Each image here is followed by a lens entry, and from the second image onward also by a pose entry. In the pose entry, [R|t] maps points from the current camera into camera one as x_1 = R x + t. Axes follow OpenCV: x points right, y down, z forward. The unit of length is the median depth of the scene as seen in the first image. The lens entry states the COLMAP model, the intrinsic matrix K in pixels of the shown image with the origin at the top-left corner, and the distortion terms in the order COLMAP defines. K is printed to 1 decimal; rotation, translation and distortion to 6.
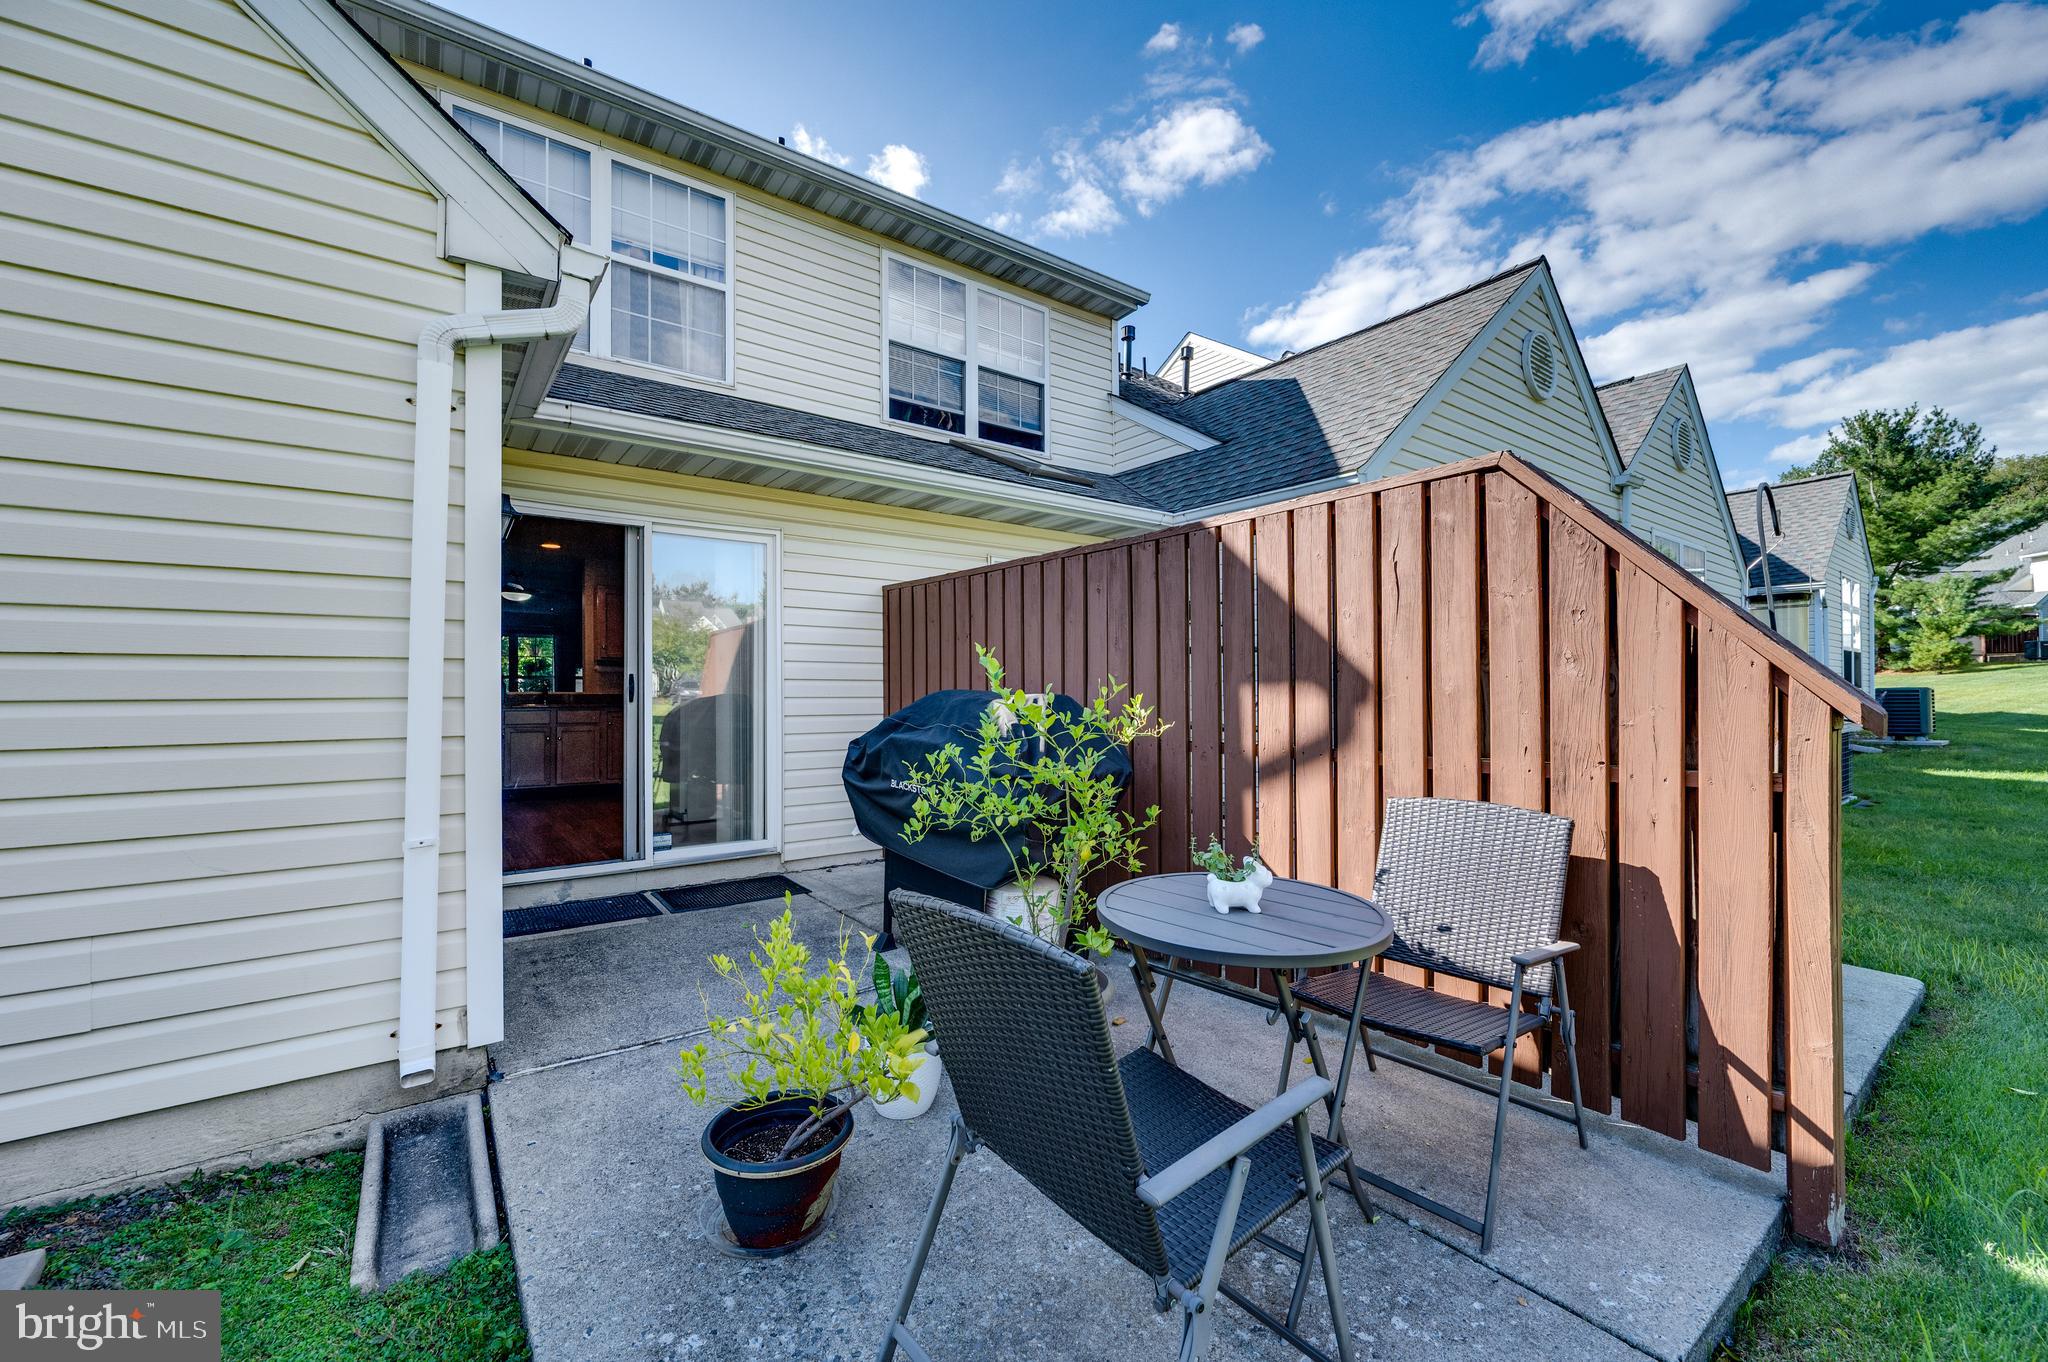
lens RADIAL K [[820.6, 0, 1071.2], [0, 820.6, 690.5], [0, 0, 1]] dist [-0.001810, -0.001603]
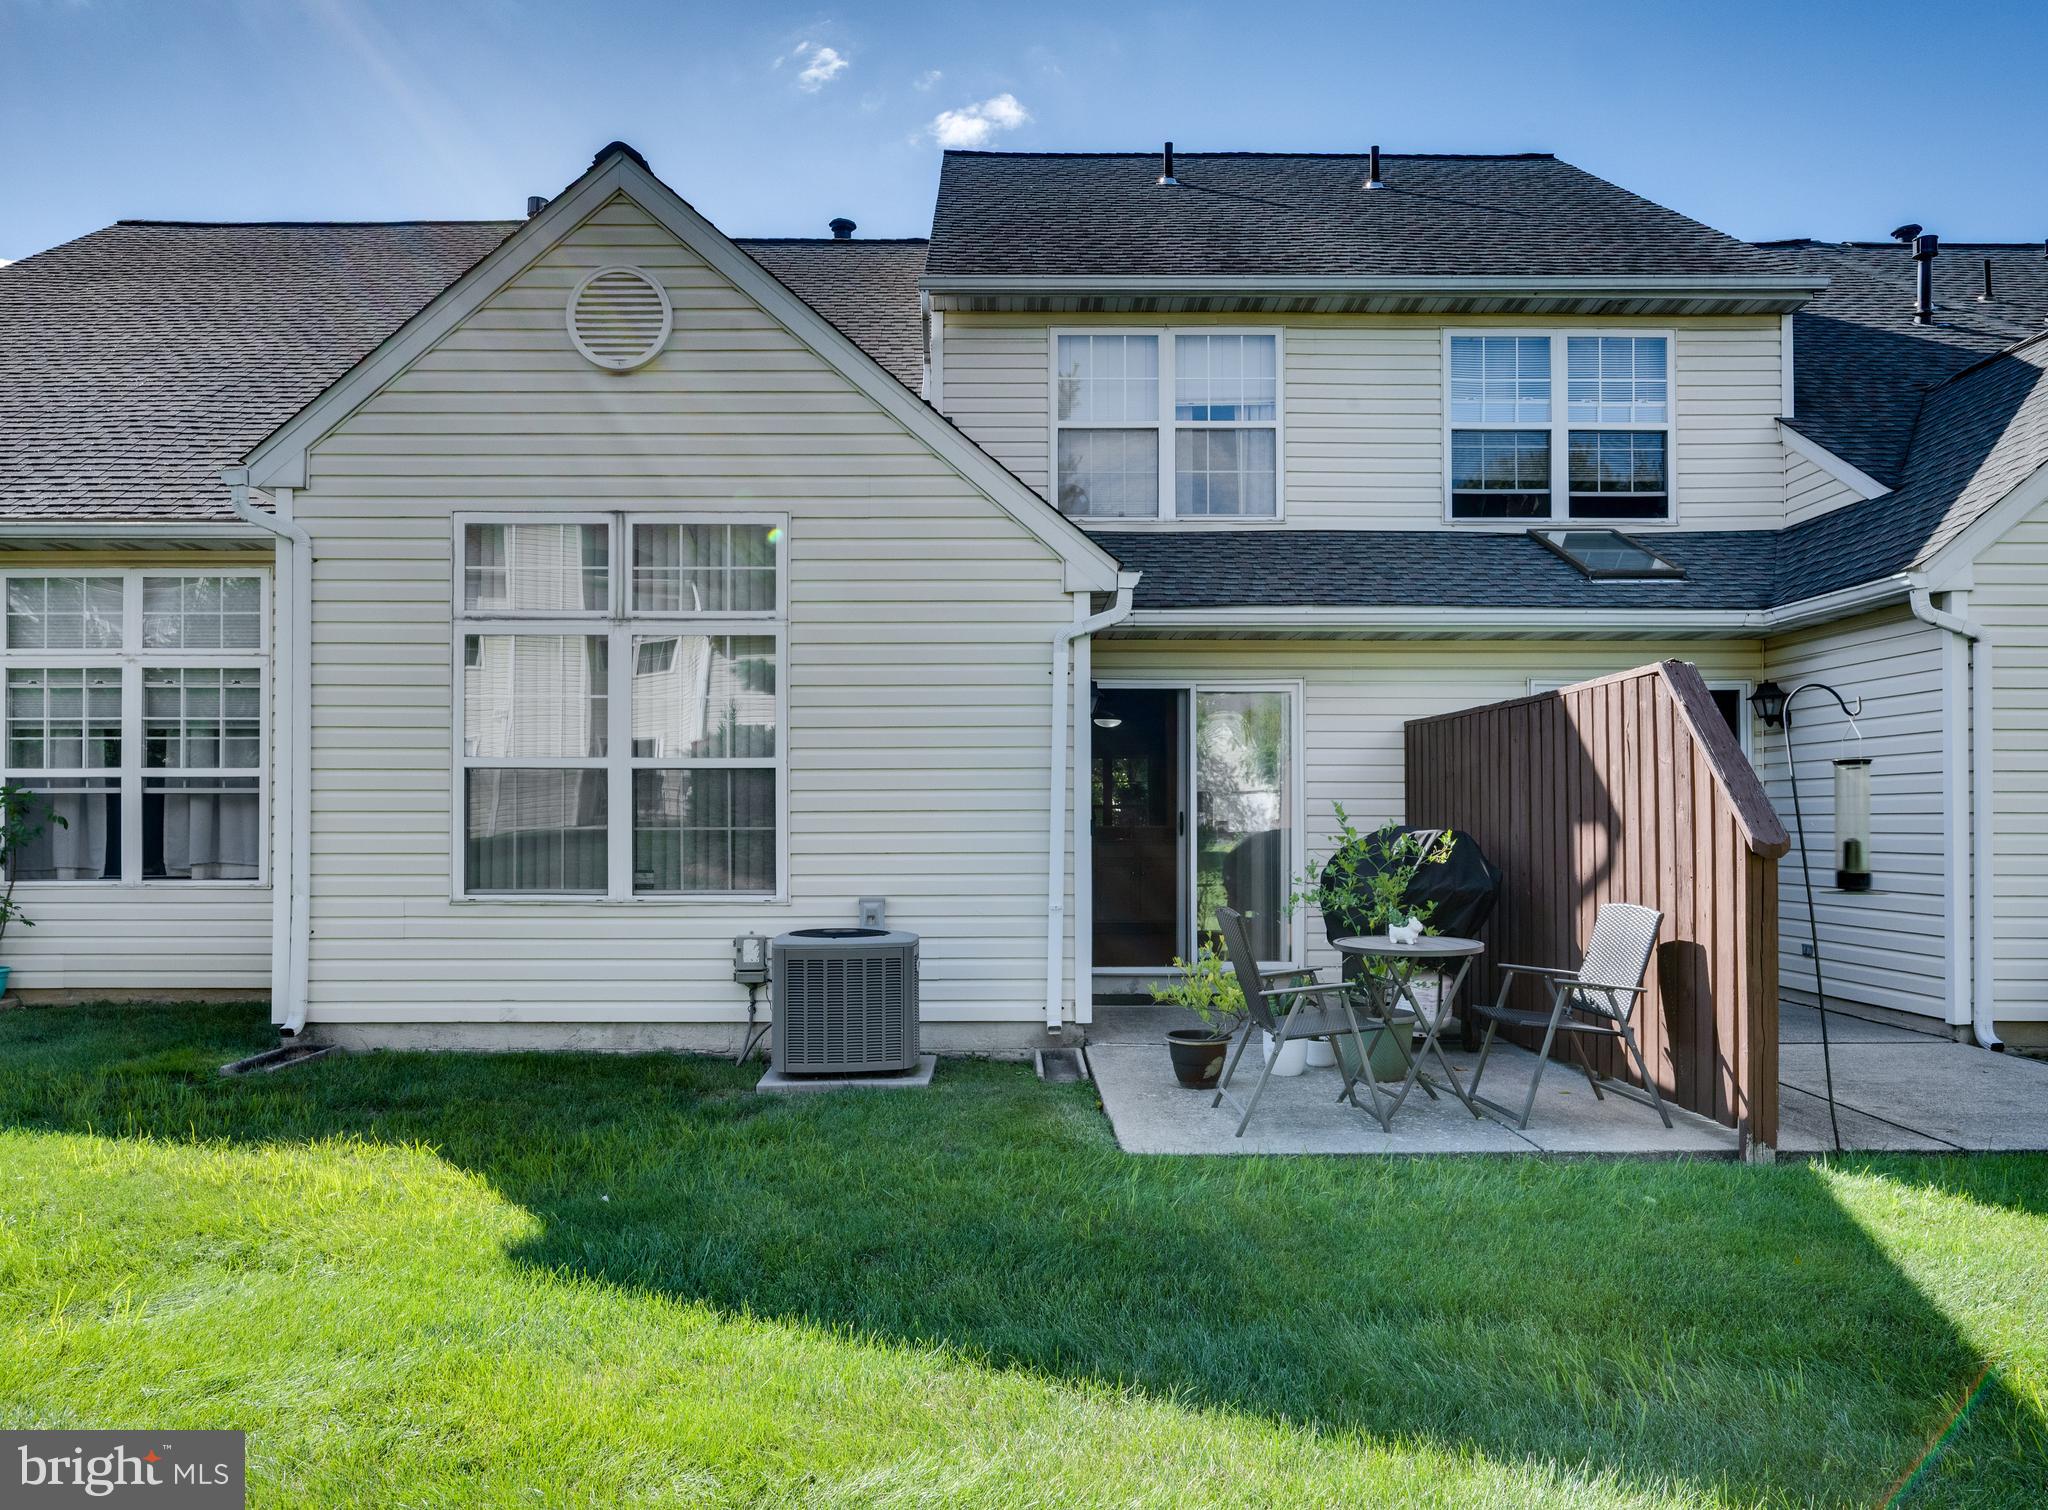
lens RADIAL K [[1532.5, 0, 1011.1], [0, 1532.5, 804.2], [0, 0, 1]] dist [-0.008053, 0.007686]
pose [[0.787989, -0.006667, -0.615653, 0.604409], [0.000465, 0.999948, -0.010234, -0.008112], [0.615689, 0.007778, 0.787951, -0.858175]]
